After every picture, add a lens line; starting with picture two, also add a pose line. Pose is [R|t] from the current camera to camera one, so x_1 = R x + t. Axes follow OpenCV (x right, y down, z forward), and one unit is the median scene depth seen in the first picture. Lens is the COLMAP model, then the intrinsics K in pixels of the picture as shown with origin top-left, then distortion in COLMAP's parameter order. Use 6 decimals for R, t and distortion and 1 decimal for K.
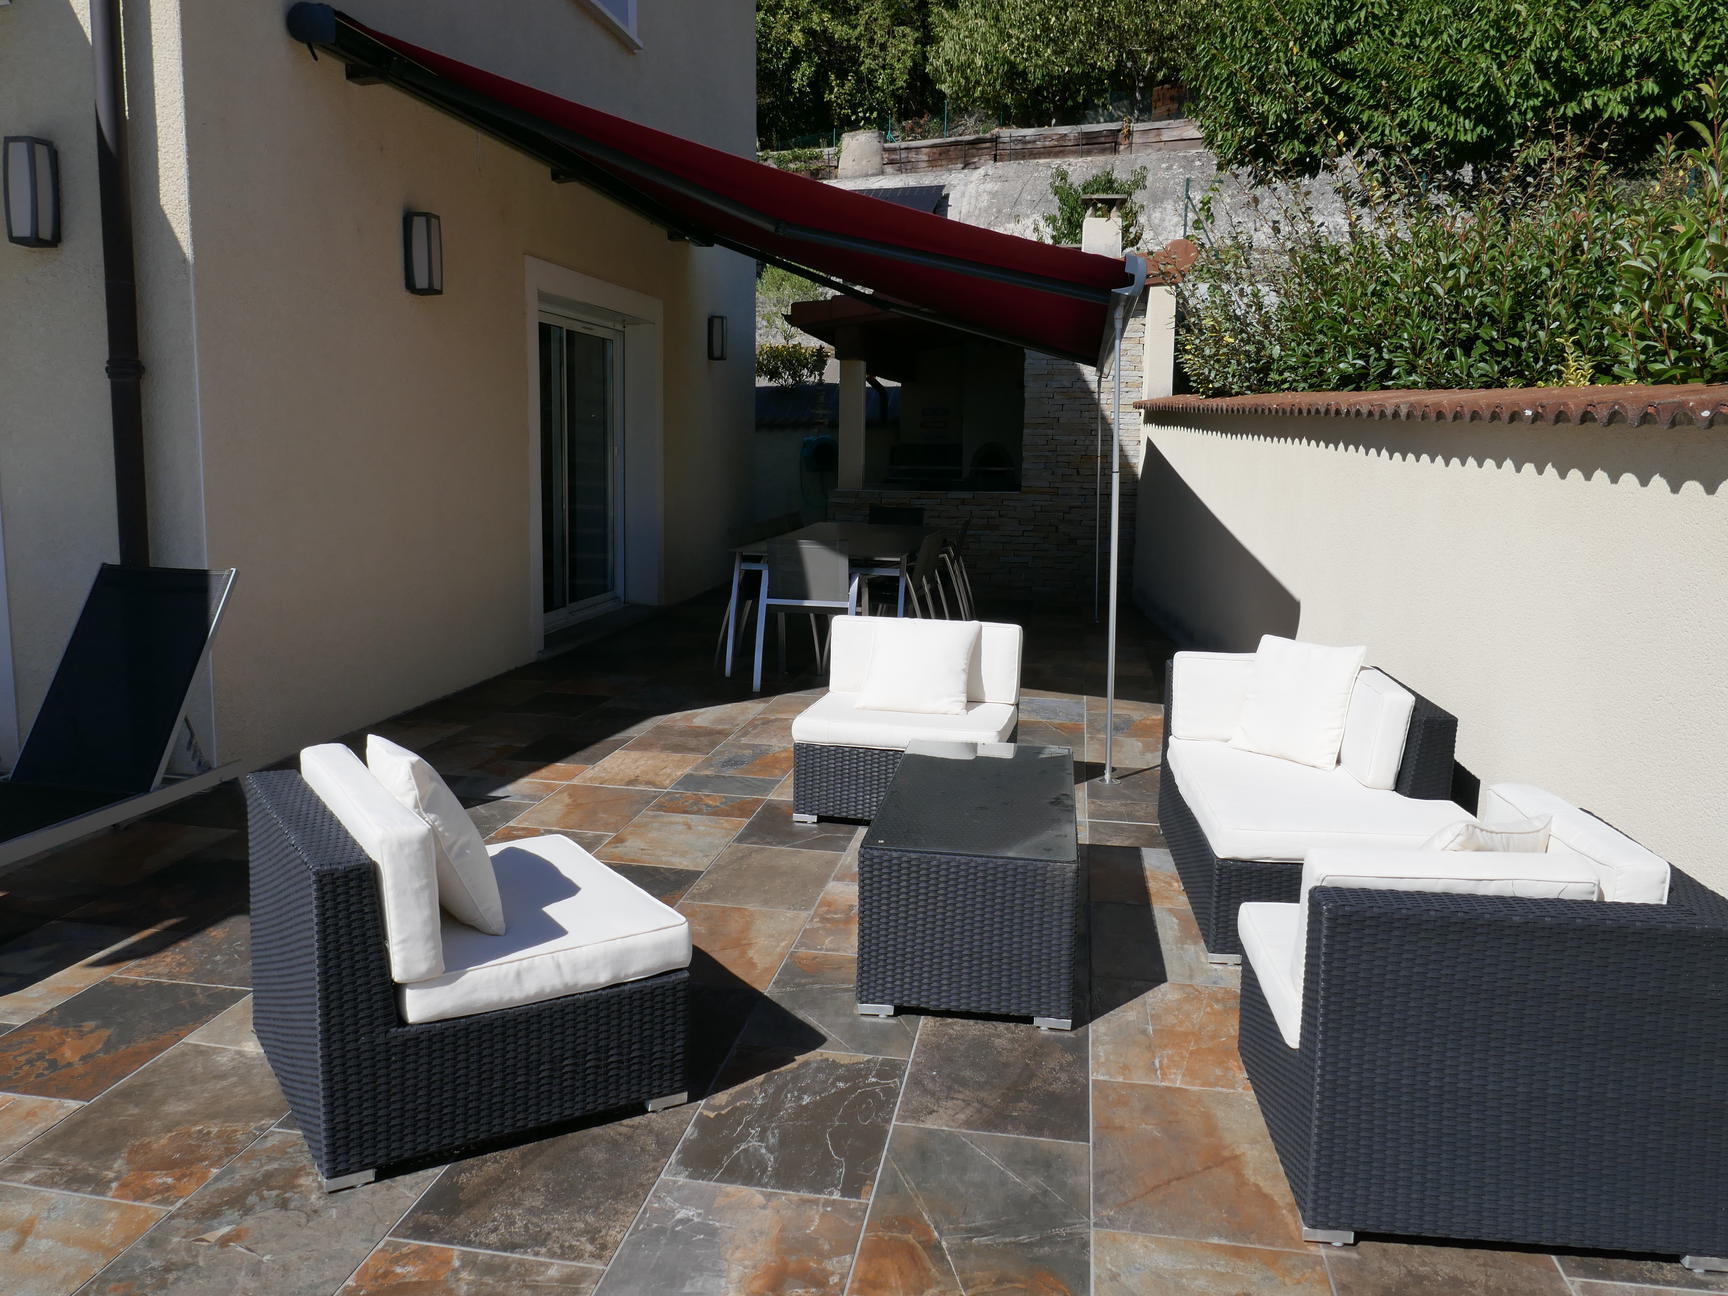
lens RADIAL K [[1400.5, 0, 872.5], [0, 1400.5, 649.2], [0, 0, 1]] dist [-0.008550, -0.010673]
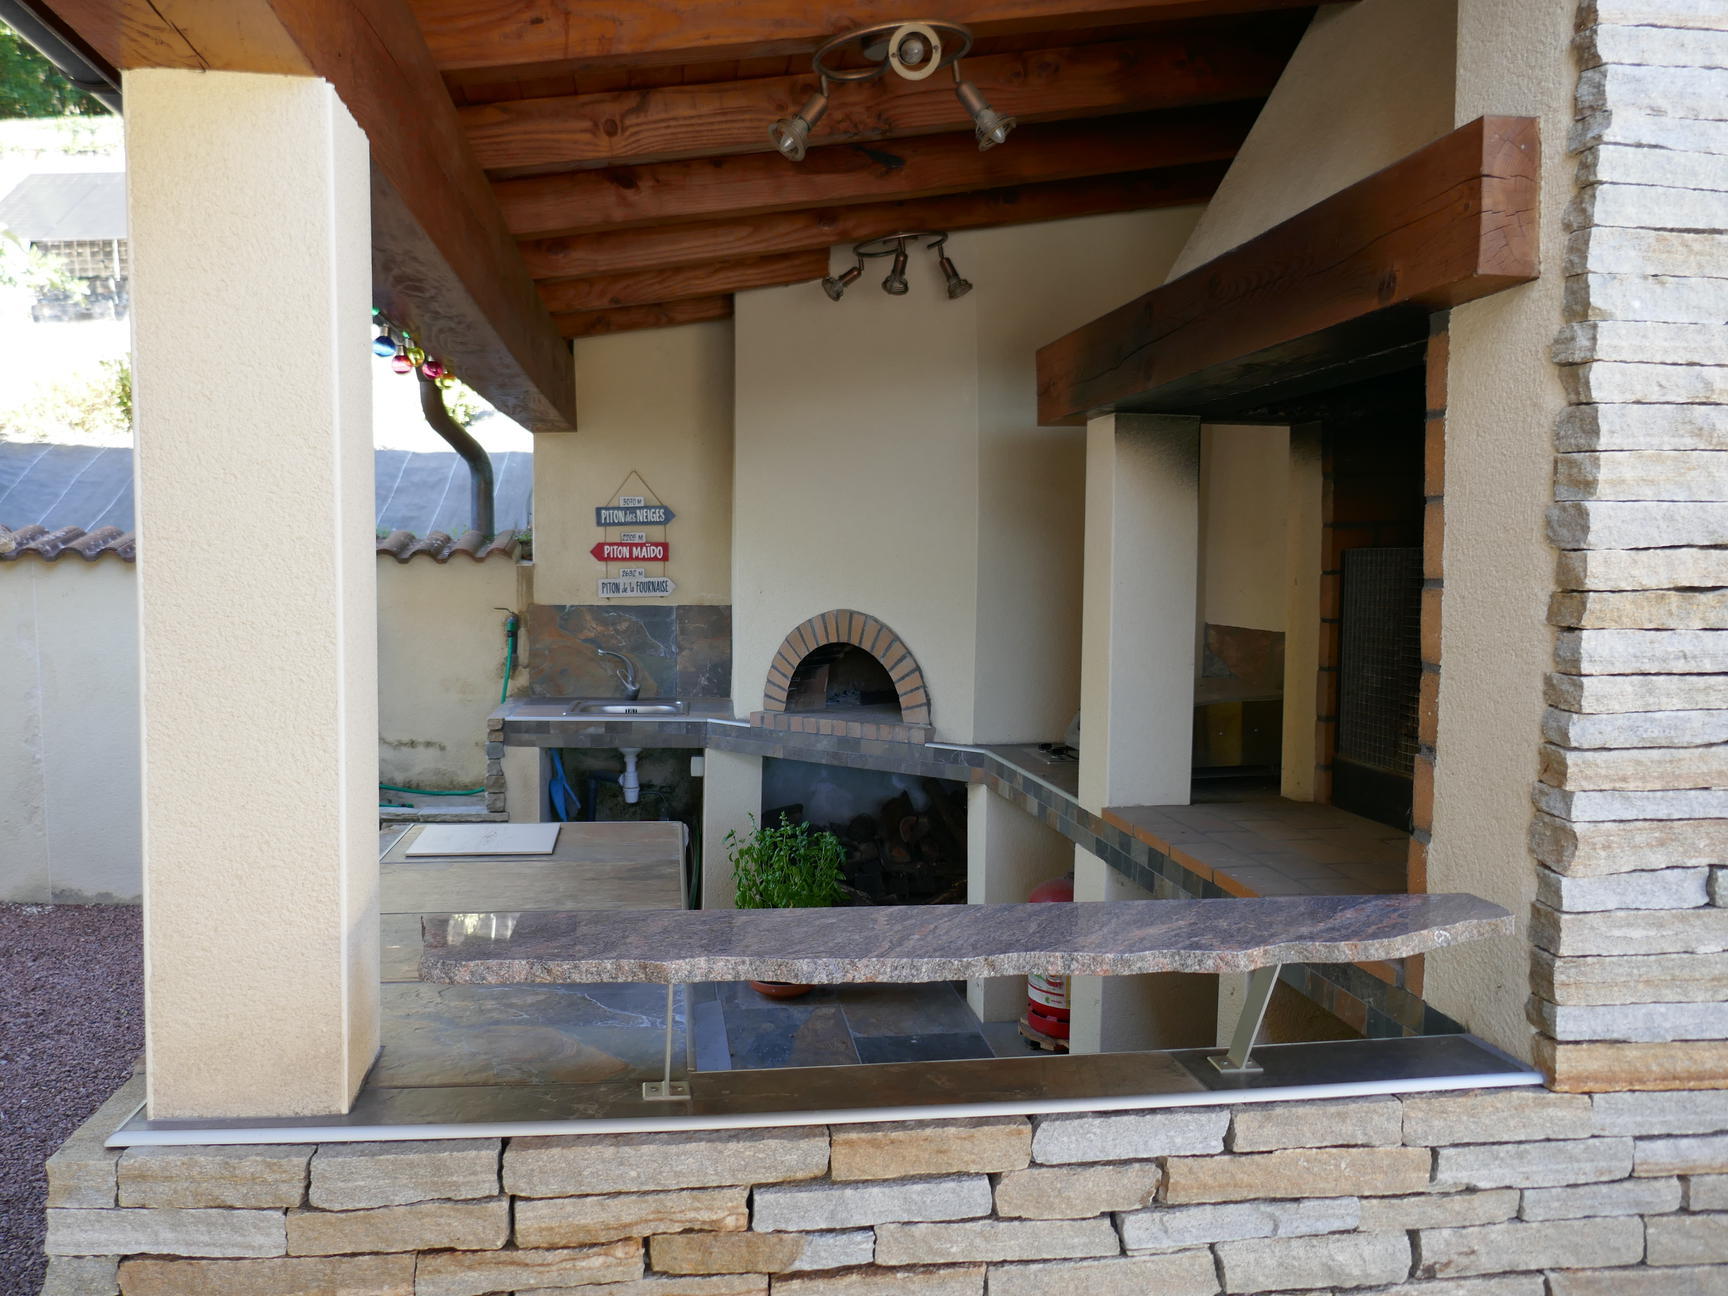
lens RADIAL K [[1400.5, 0, 872.5], [0, 1400.5, 649.2], [0, 0, 1]] dist [-0.008550, -0.010673]
pose [[0.960809, -0.020873, 0.276423, 0.005096], [0.042134, 0.996572, -0.071200, -0.148450], [-0.273990, 0.080057, 0.958395, 0.887665]]
